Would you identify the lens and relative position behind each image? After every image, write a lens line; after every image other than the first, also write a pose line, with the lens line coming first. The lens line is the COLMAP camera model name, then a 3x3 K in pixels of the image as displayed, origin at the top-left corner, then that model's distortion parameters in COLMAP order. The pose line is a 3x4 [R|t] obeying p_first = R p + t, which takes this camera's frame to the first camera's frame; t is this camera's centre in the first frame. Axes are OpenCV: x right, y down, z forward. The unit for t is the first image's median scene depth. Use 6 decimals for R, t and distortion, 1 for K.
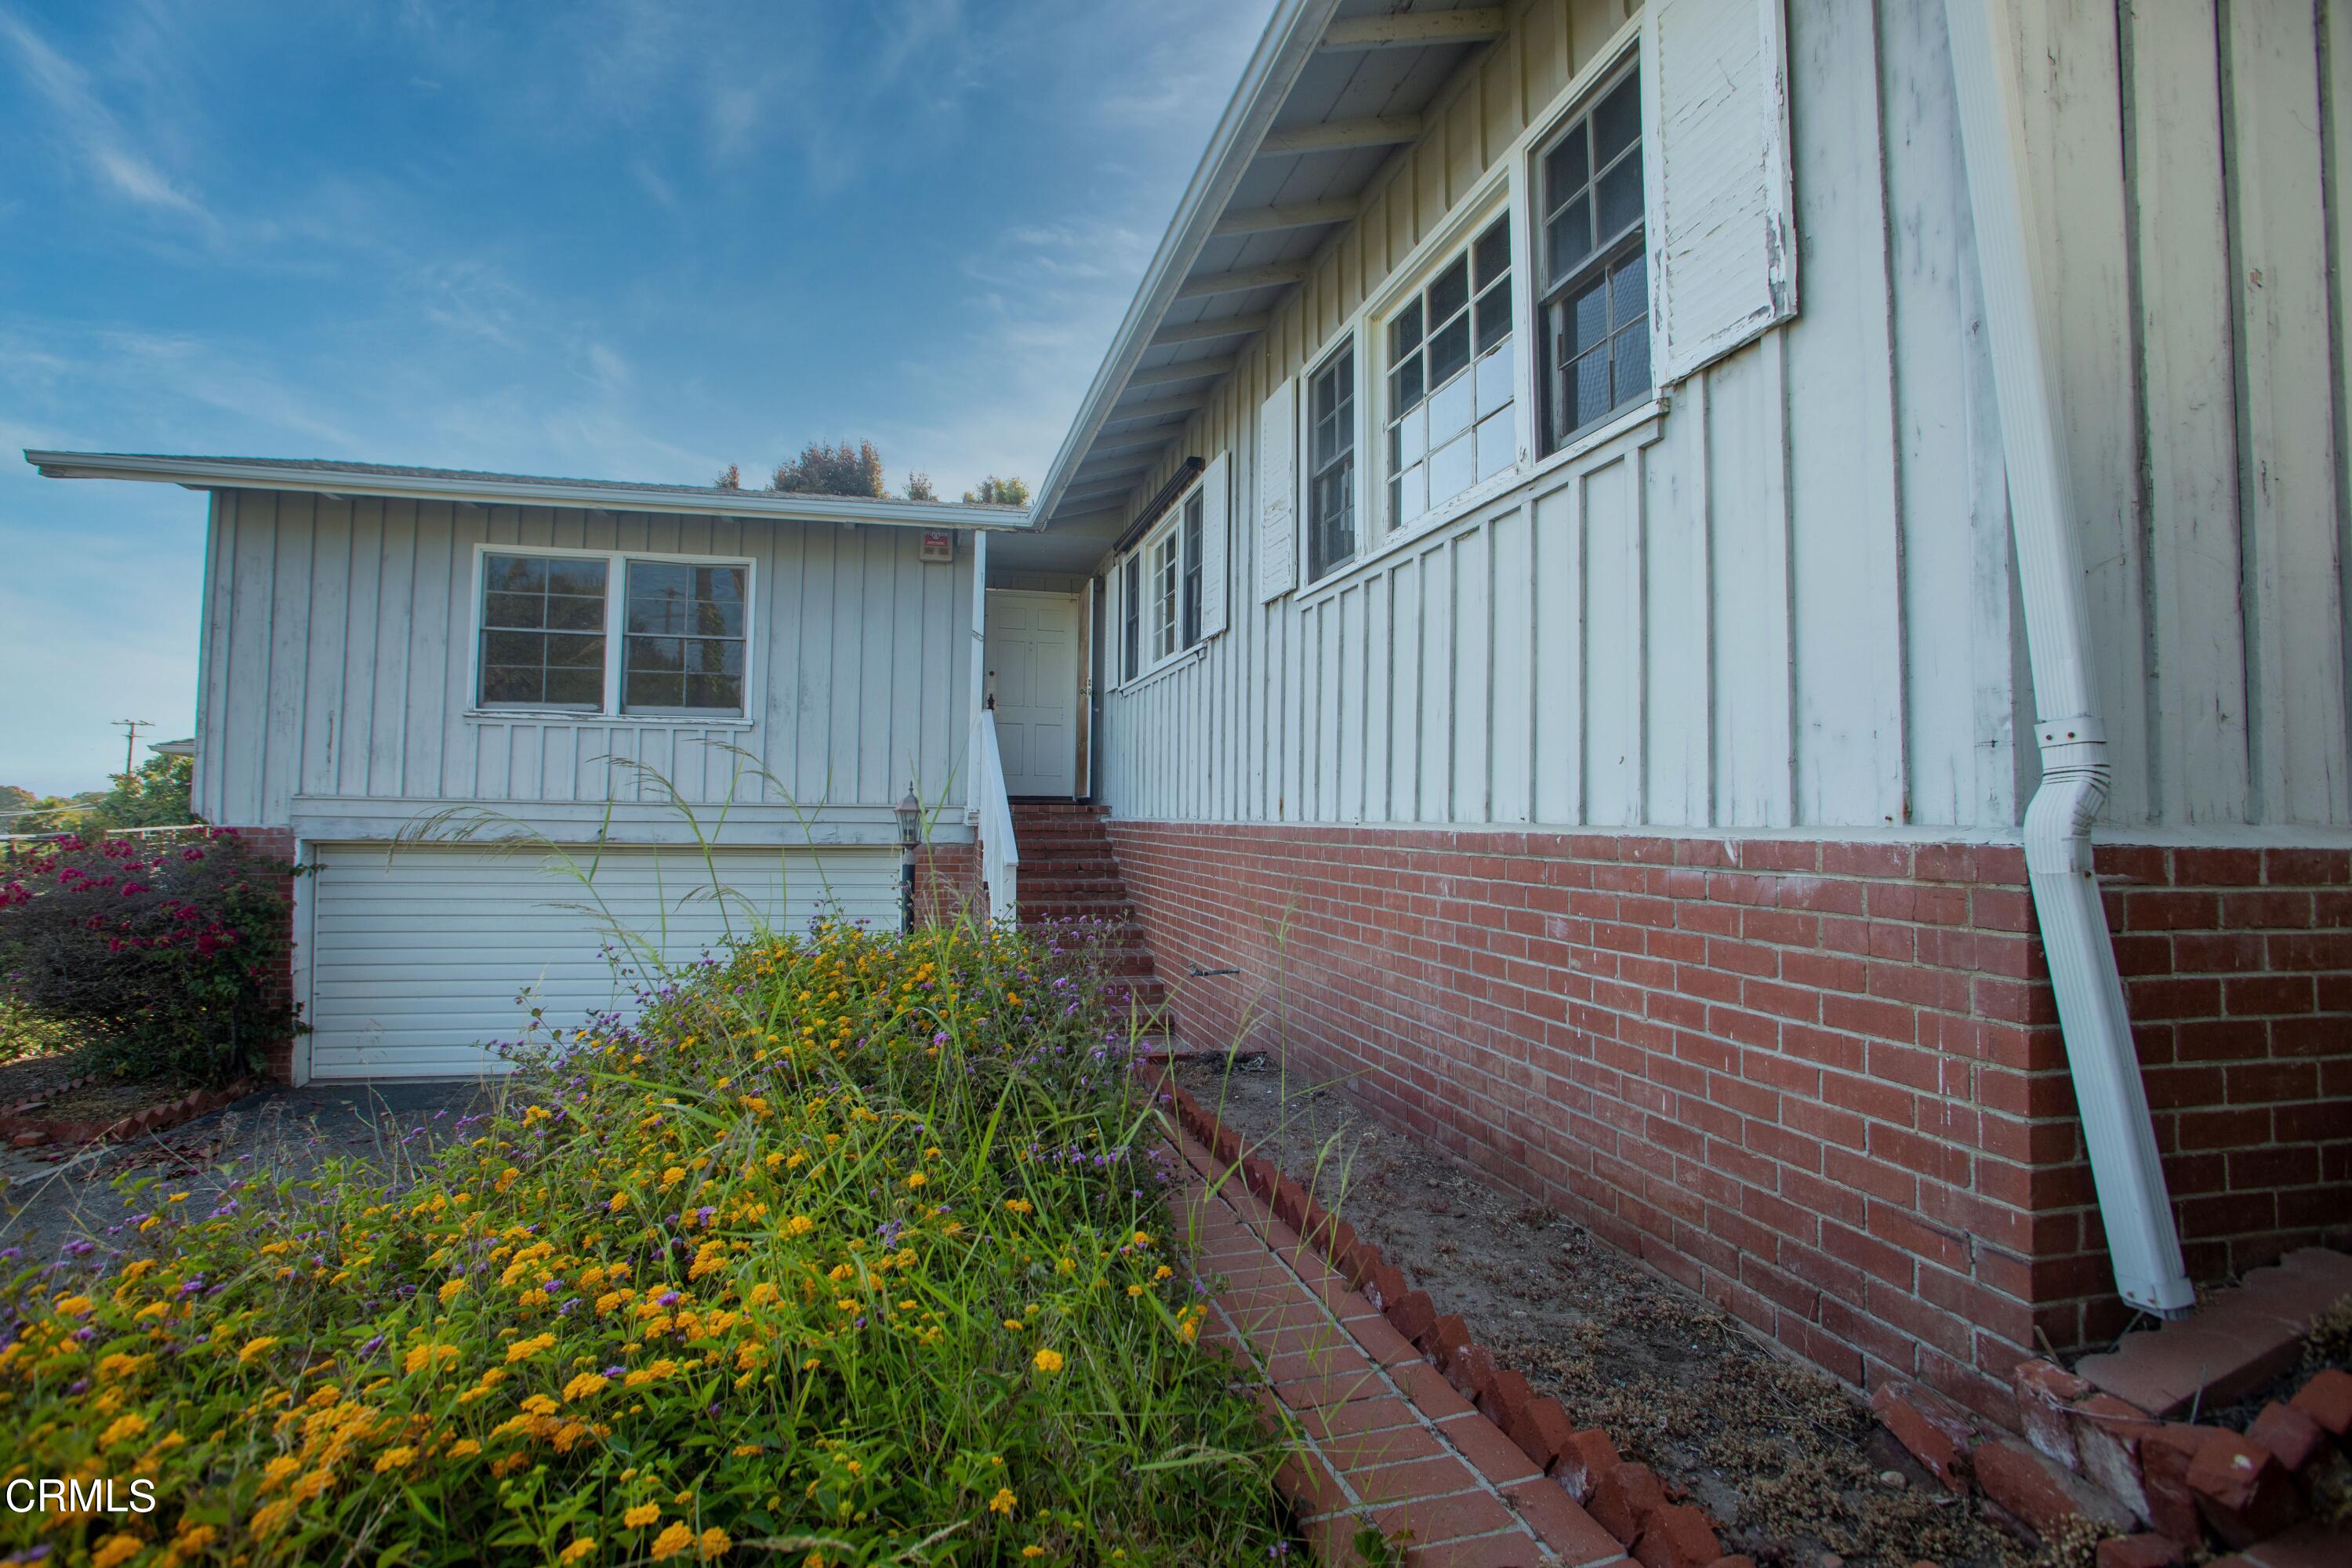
lens RADIAL K [[1155.2, 0, 1176.0], [0, 1155.2, 784.0], [0, 0, 1]] dist [-0.004371, -0.000581]
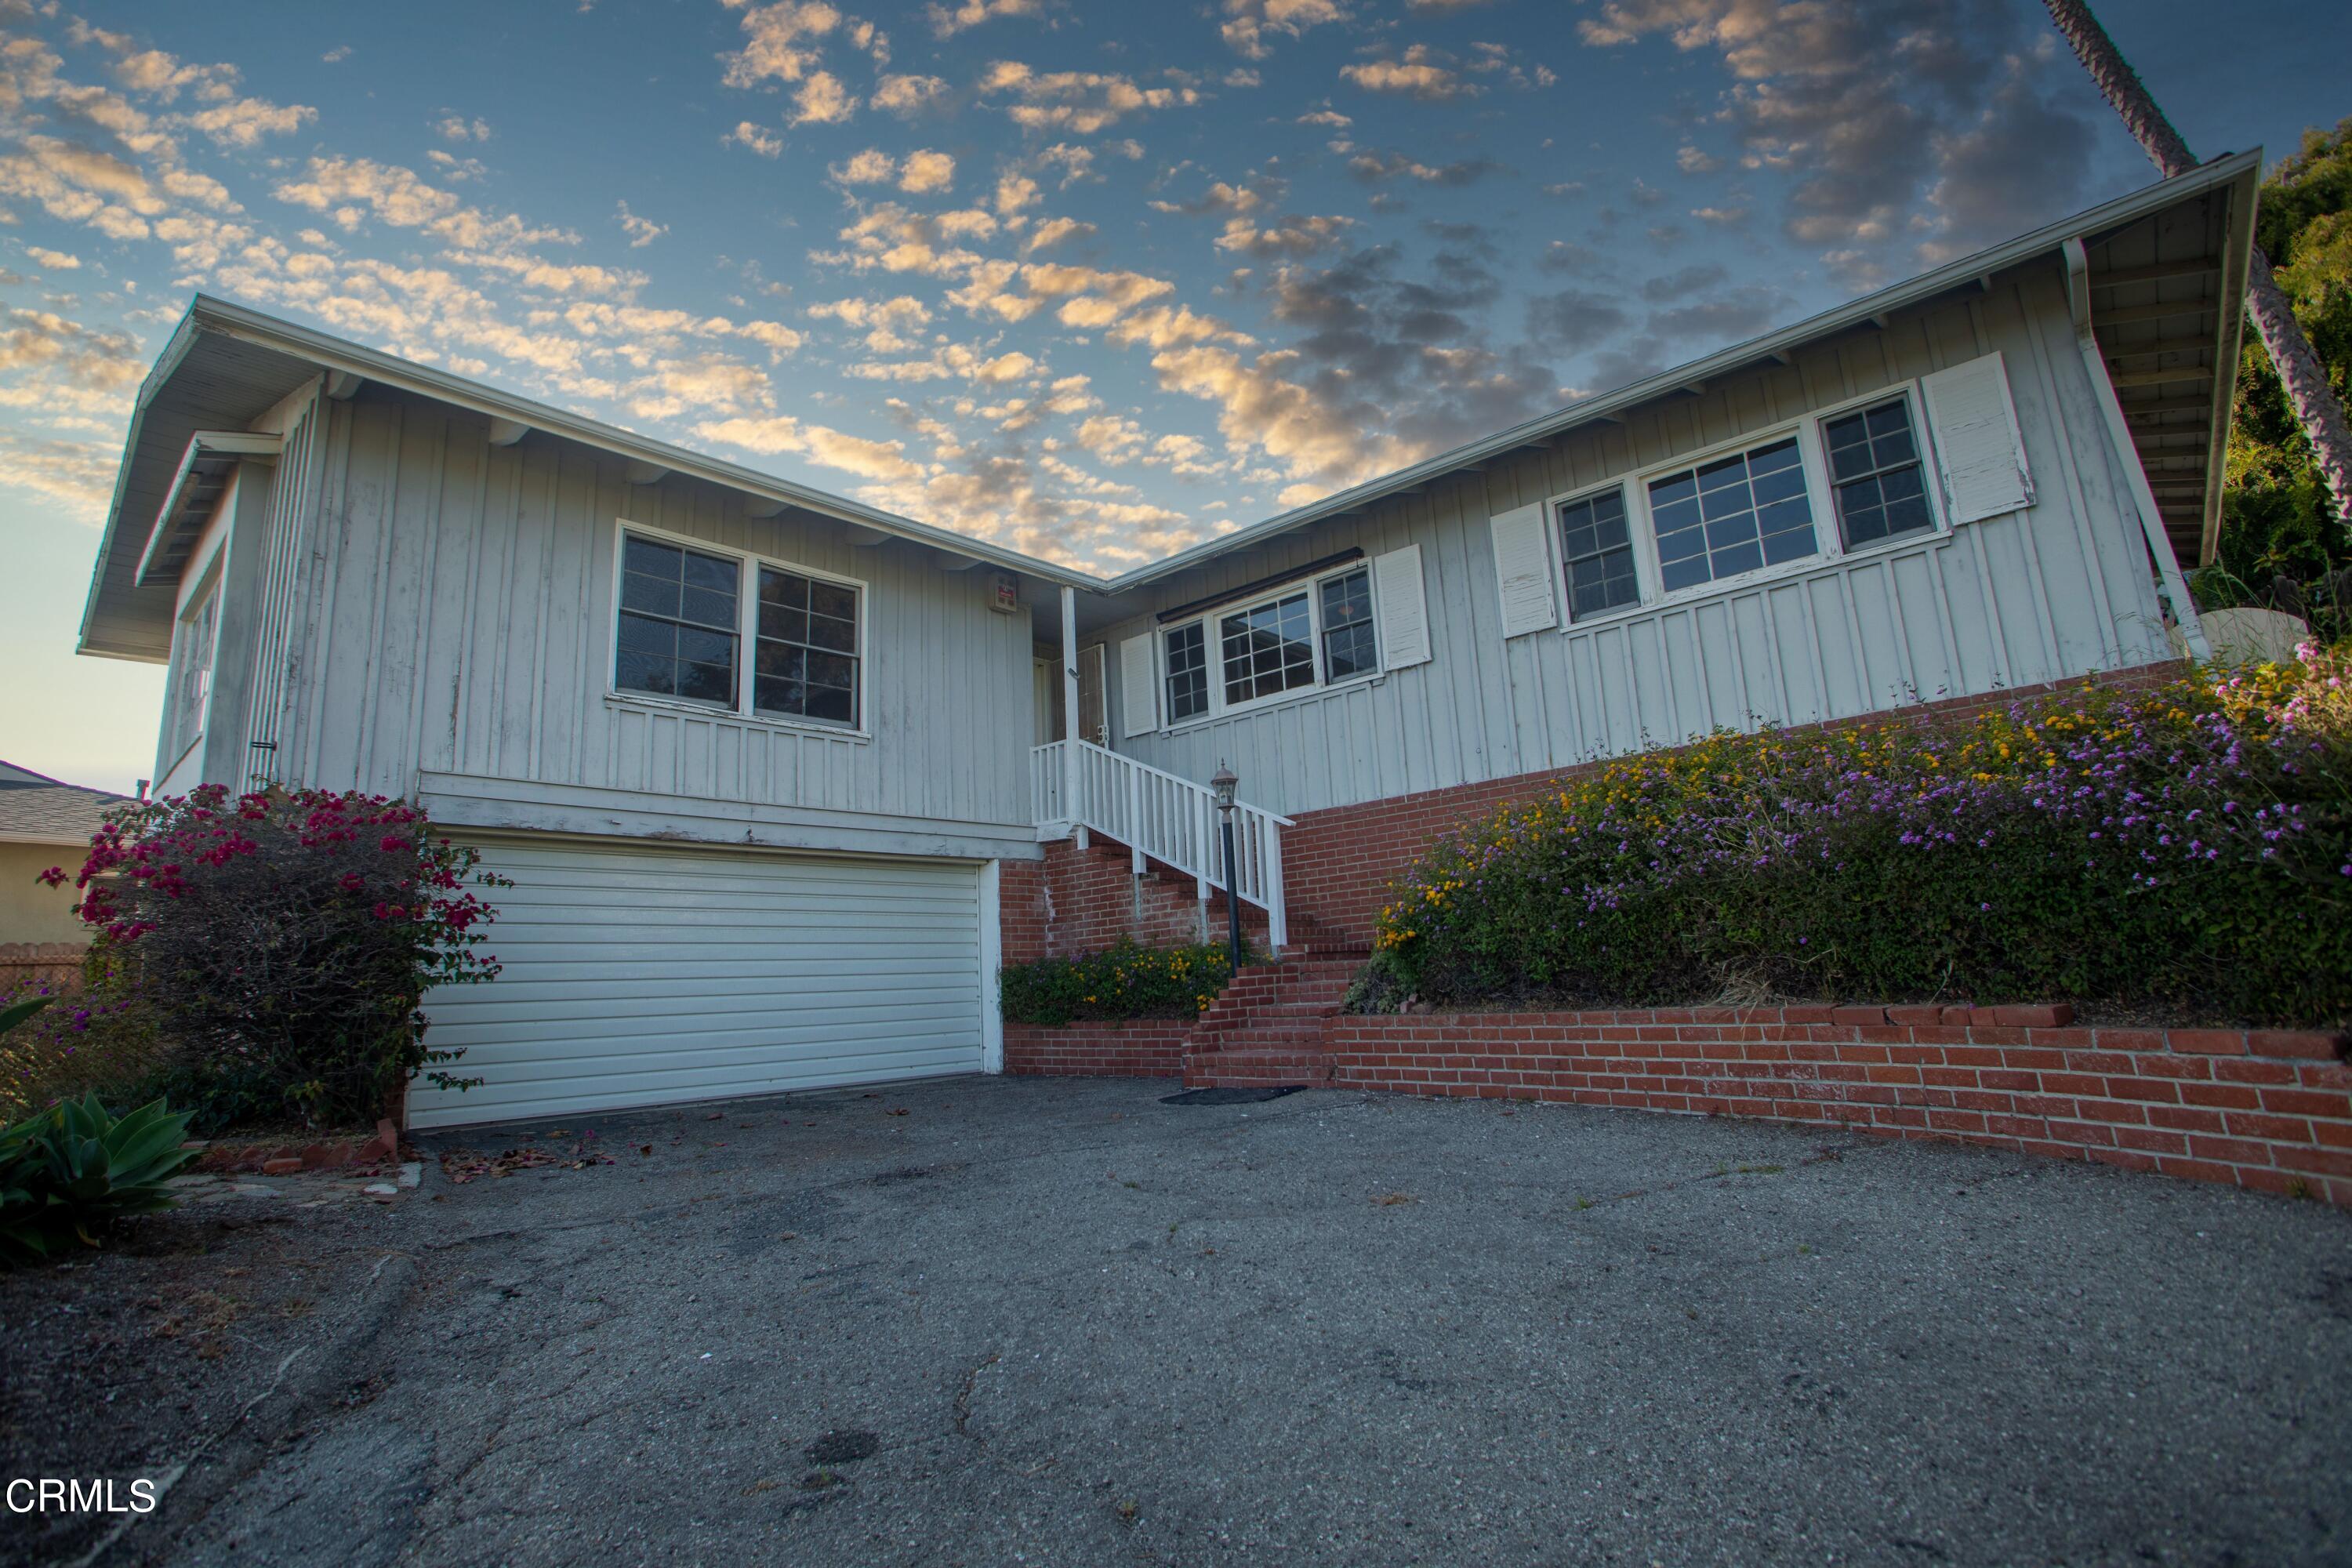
lens RADIAL K [[1155.2, 0, 1176.0], [0, 1155.2, 784.0], [0, 0, 1]] dist [-0.004371, -0.000581]
pose [[0.795943, 0.048596, 0.603418, -0.798383], [0.054984, 0.986850, -0.152001, 0.165982], [-0.602869, 0.154163, 0.782804, 0.042848]]
